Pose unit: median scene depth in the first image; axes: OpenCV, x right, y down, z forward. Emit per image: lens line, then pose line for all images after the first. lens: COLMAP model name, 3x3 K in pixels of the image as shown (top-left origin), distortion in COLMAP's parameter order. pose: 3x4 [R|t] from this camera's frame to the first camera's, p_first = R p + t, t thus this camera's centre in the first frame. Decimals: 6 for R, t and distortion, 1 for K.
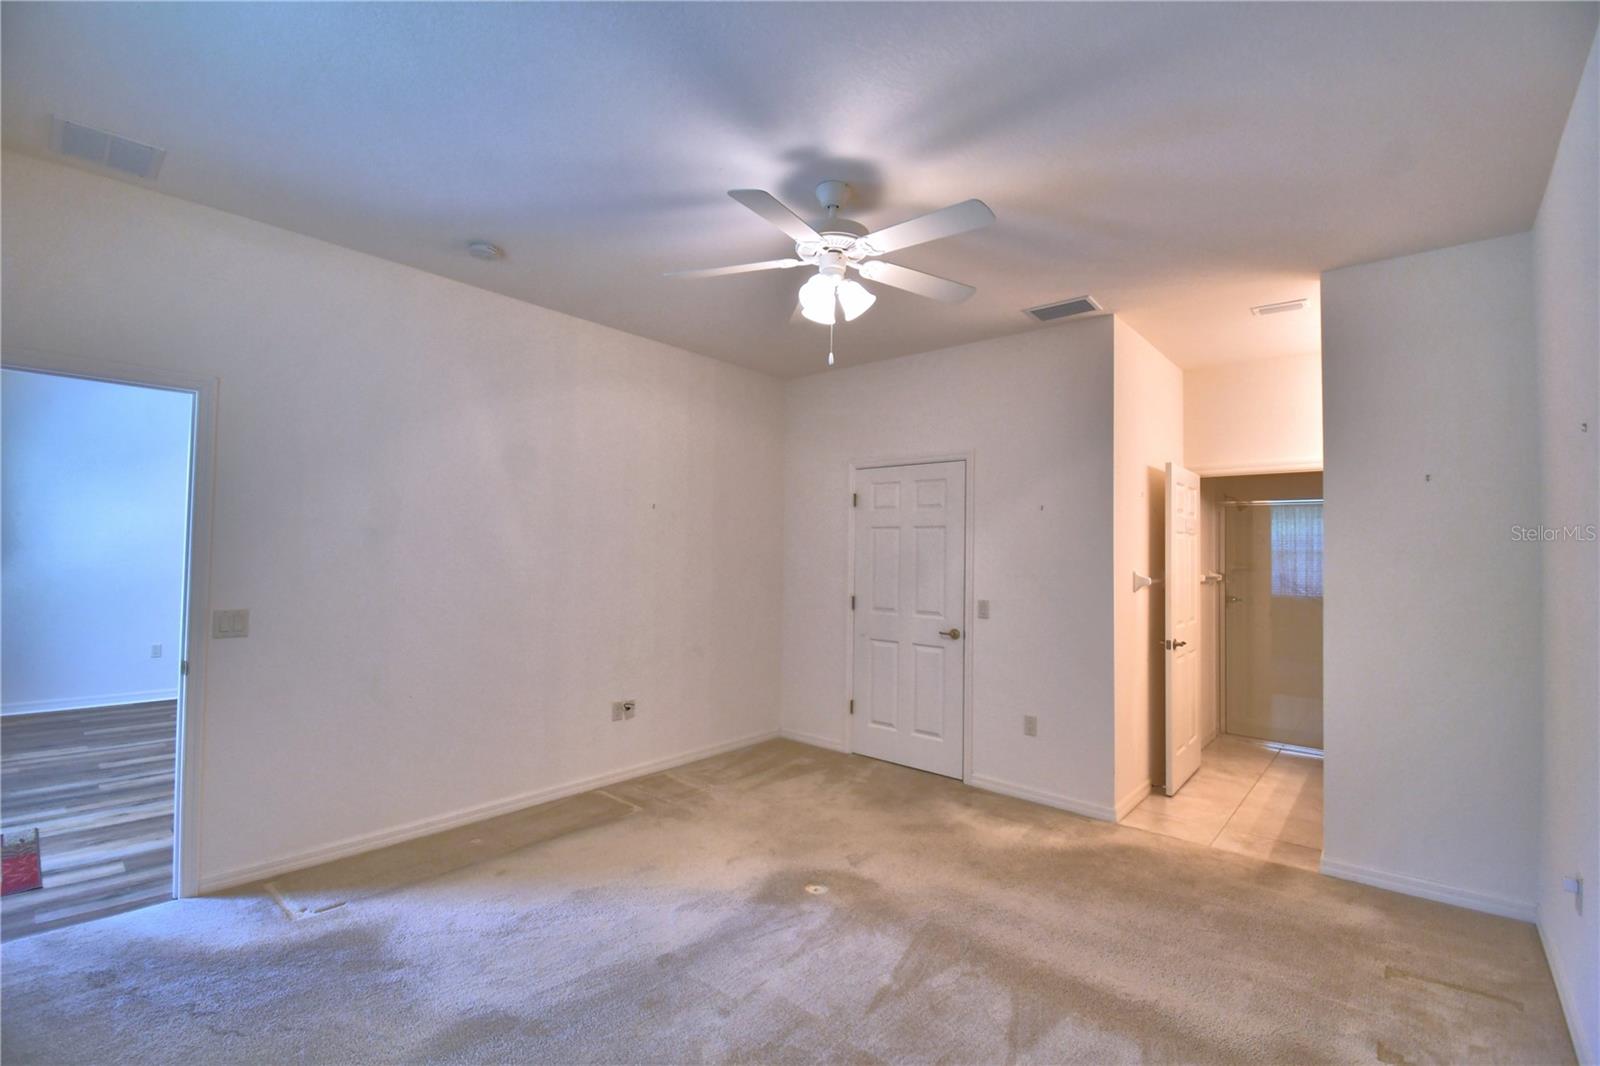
lens RADIAL K [[700.2, 0, 792.9], [0, 700.2, 531.7], [0, 0, 1]] dist [0.023570, -0.026786]
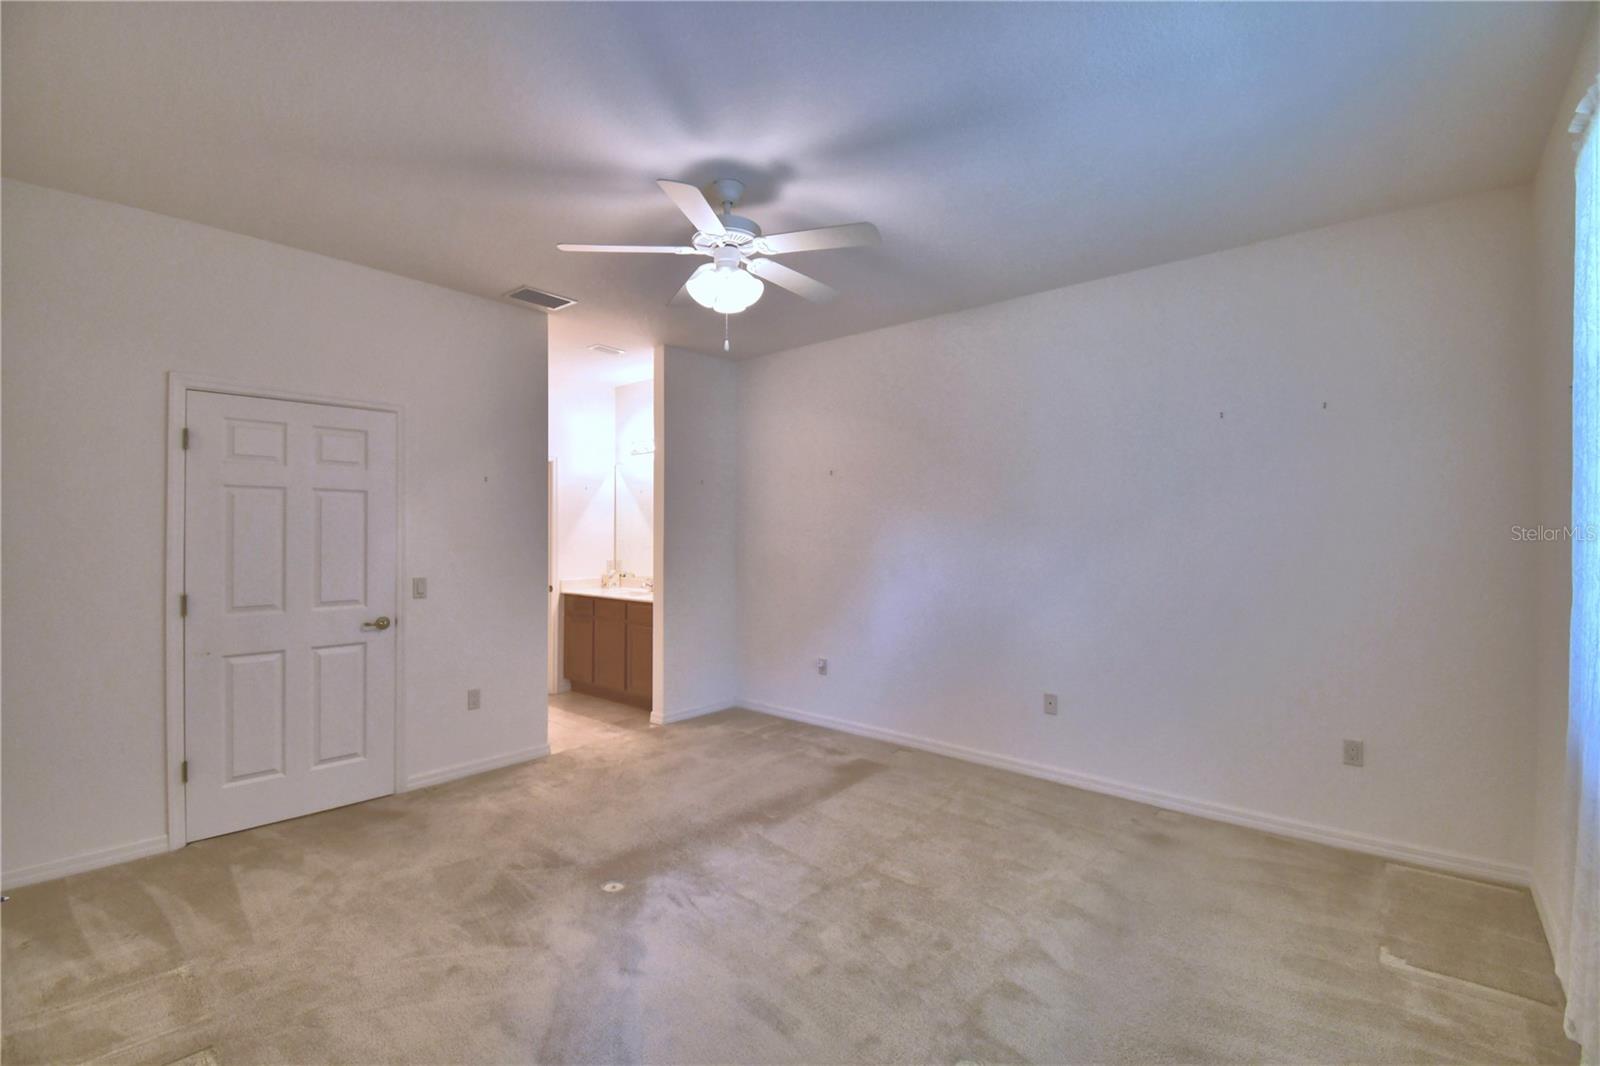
lens RADIAL K [[700.2, 0, 792.9], [0, 700.2, 531.7], [0, 0, 1]] dist [0.023570, -0.026786]
pose [[-0.014327, -0.014272, 0.999795, -0.619173], [-0.032462, 0.999378, 0.013801, 0.011916], [-0.999370, -0.032258, -0.014782, 0.545795]]
